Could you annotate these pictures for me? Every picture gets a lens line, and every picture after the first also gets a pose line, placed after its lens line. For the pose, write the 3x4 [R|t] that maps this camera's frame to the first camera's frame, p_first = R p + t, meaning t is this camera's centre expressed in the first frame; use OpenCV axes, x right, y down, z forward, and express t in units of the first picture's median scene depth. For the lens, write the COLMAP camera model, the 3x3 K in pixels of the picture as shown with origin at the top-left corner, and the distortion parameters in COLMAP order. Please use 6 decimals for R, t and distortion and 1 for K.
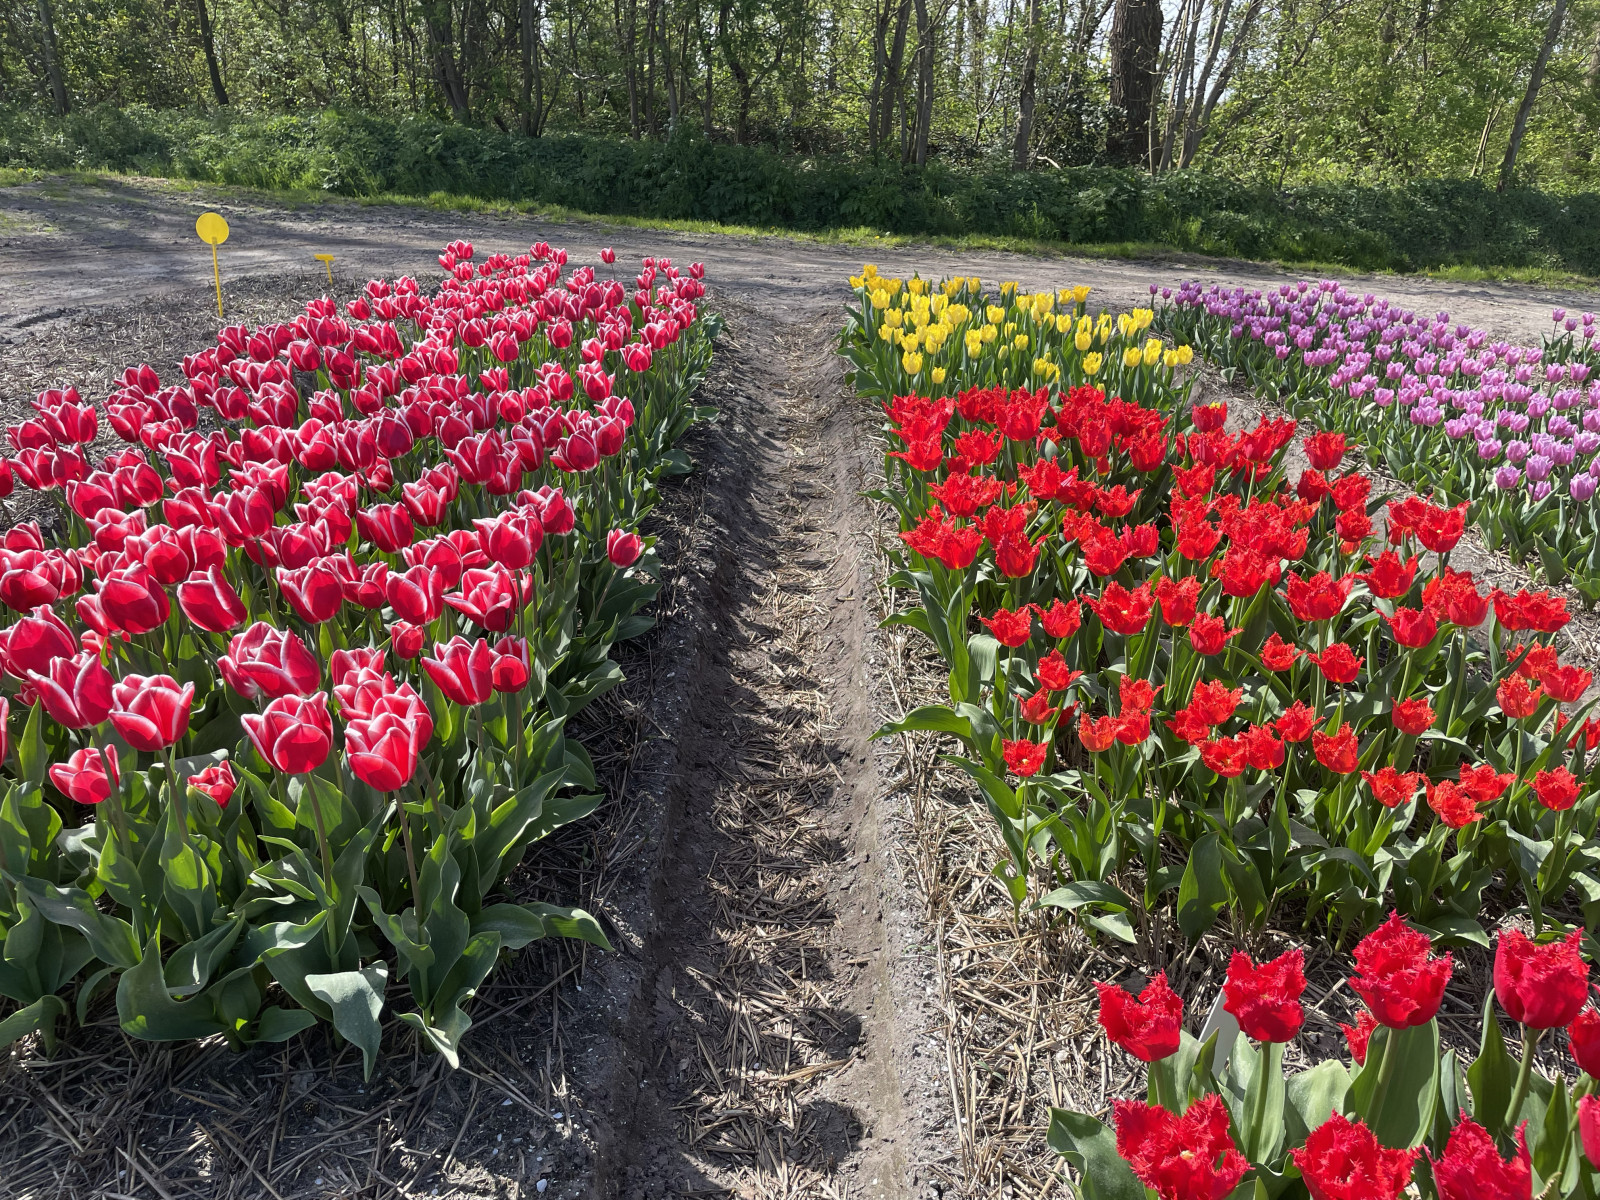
lens RADIAL K [[1199.6, 0, 808.7], [0, 1199.6, 610.7], [0, 0, 1]] dist [0.101983, -0.149342]
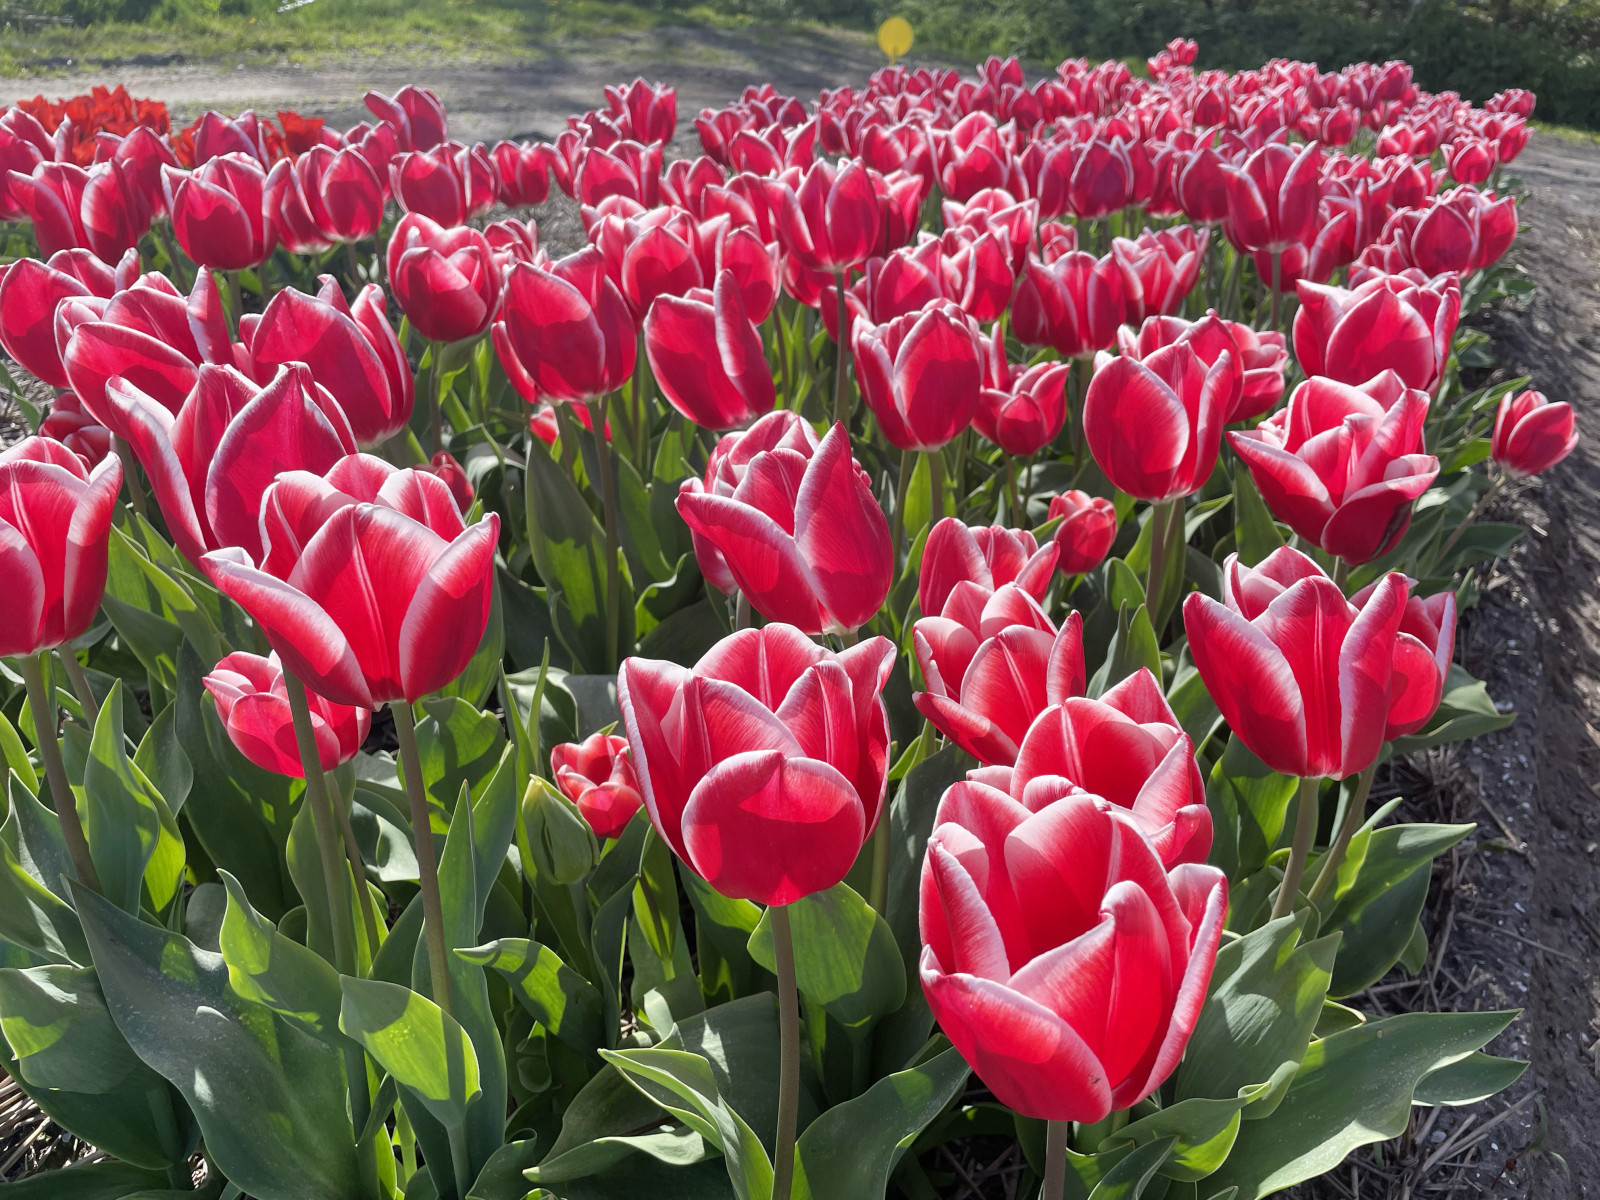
lens RADIAL K [[1199.6, 0, 808.7], [0, 1199.6, 610.7], [0, 0, 1]] dist [0.101983, -0.149342]
pose [[0.874228, 0.234716, -0.425011, -0.184262], [-0.206998, 0.972021, 0.111022, 0.019608], [0.439178, -0.009082, 0.898354, 0.458138]]
